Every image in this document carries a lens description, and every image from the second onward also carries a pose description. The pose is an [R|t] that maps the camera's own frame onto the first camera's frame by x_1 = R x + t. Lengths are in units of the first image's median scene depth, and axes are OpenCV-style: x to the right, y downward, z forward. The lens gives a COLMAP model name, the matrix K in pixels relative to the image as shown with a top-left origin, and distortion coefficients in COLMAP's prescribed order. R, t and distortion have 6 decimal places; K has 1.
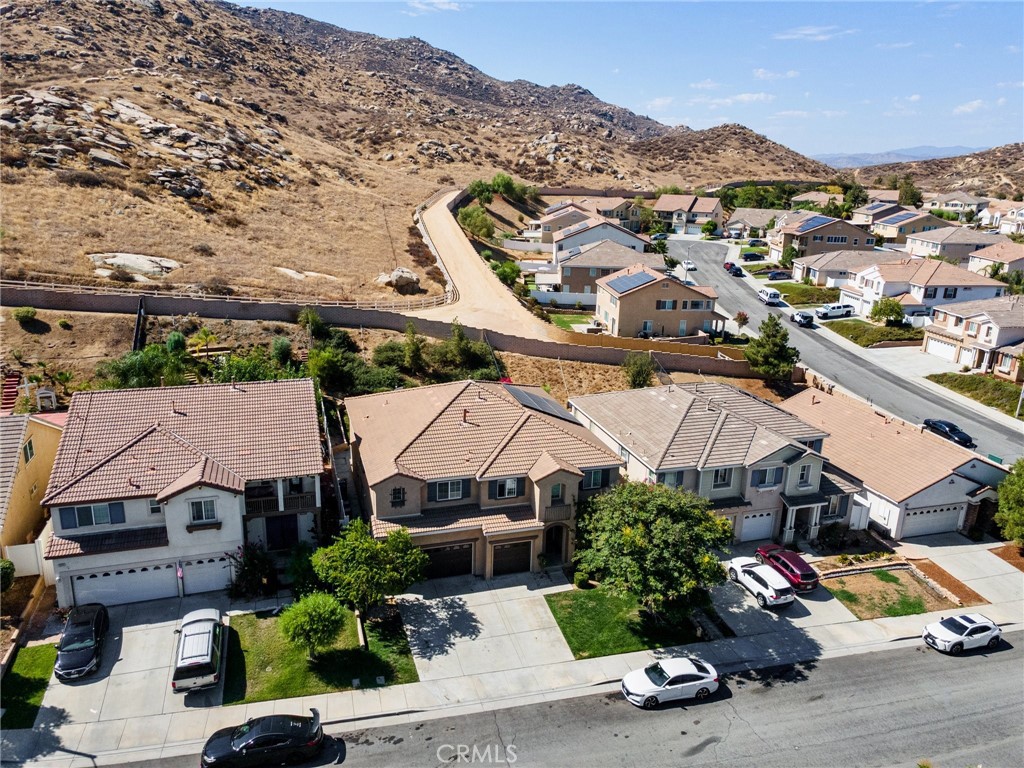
lens RADIAL K [[739.6, 0, 520.8], [0, 739.6, 364.8], [0, 0, 1]] dist [0.031085, 0.022994]
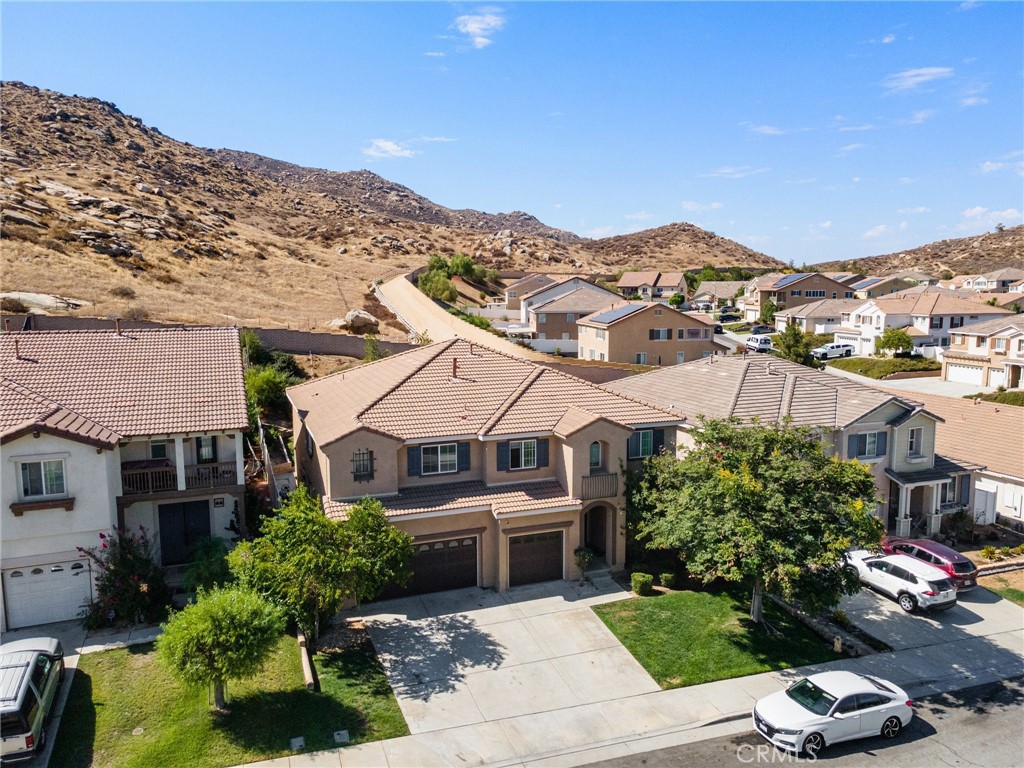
lens RADIAL K [[739.6, 0, 516.1], [0, 739.6, 371.2], [0, 0, 1]] dist [0.031085, 0.022994]
pose [[0.997545, -0.043027, 0.055244, -0.052400], [0.050910, 0.987327, -0.150313, 0.169031], [-0.048077, 0.152756, 0.987094, 0.272551]]
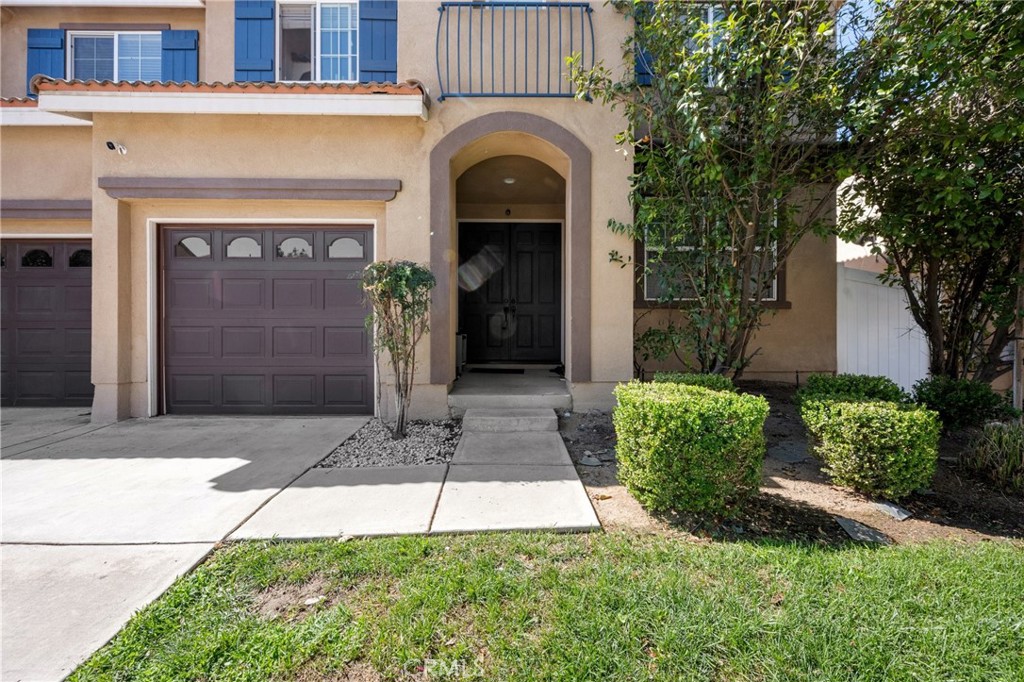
lens RADIAL K [[396.6, 0, 514.2], [0, 396.6, 335.8], [0, 0, 1]] dist [0.006135, -0.000663]
pose [[0.954612, -0.038303, -0.295378, 0.065031], [-0.043988, 0.962692, -0.267000, 0.251460], [0.294585, 0.267874, 0.917313, 0.810766]]
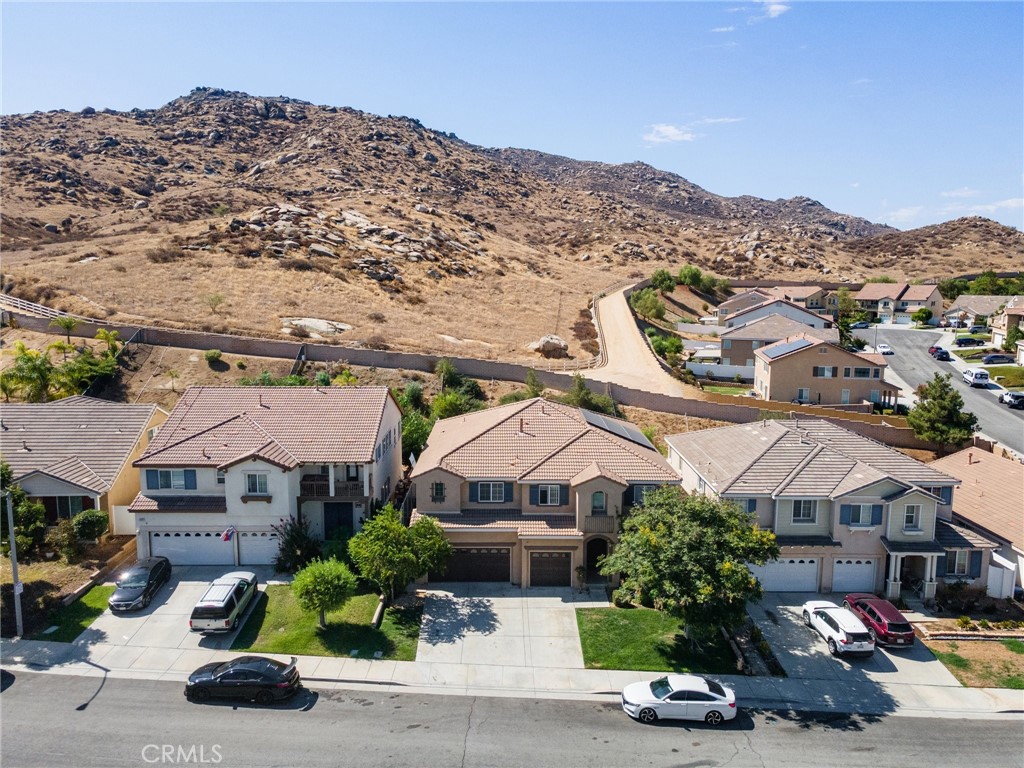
lens RADIAL K [[739.6, 0, 525.9], [0, 739.6, 373.1], [0, 0, 1]] dist [0.031085, 0.022994]
pose [[0.959263, 0.013559, -0.282189, 0.195535], [-0.052852, 0.989826, -0.132100, 0.120886], [0.277527, 0.141633, 0.950220, 0.038792]]
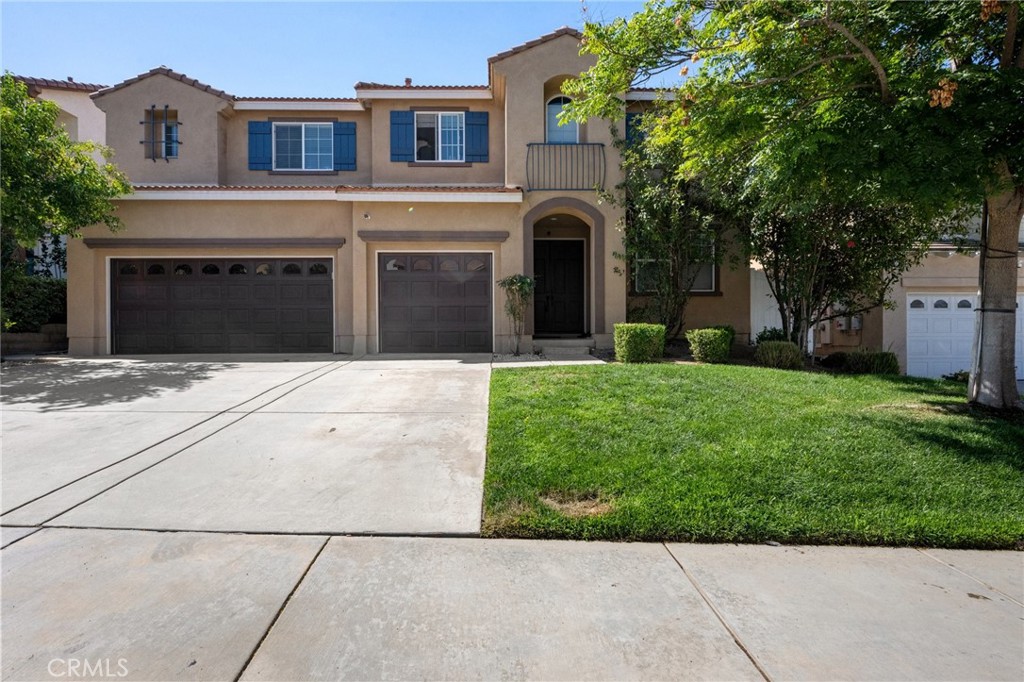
lens RADIAL K [[487.8, 0, 514.6], [0, 487.8, 335.3], [0, 0, 1]] dist [0.005871, 0.000121]
pose [[0.959631, -0.041837, -0.278131, 0.075677], [-0.033813, 0.964542, -0.261753, 0.292279], [0.279221, 0.260591, 0.924191, 0.698887]]
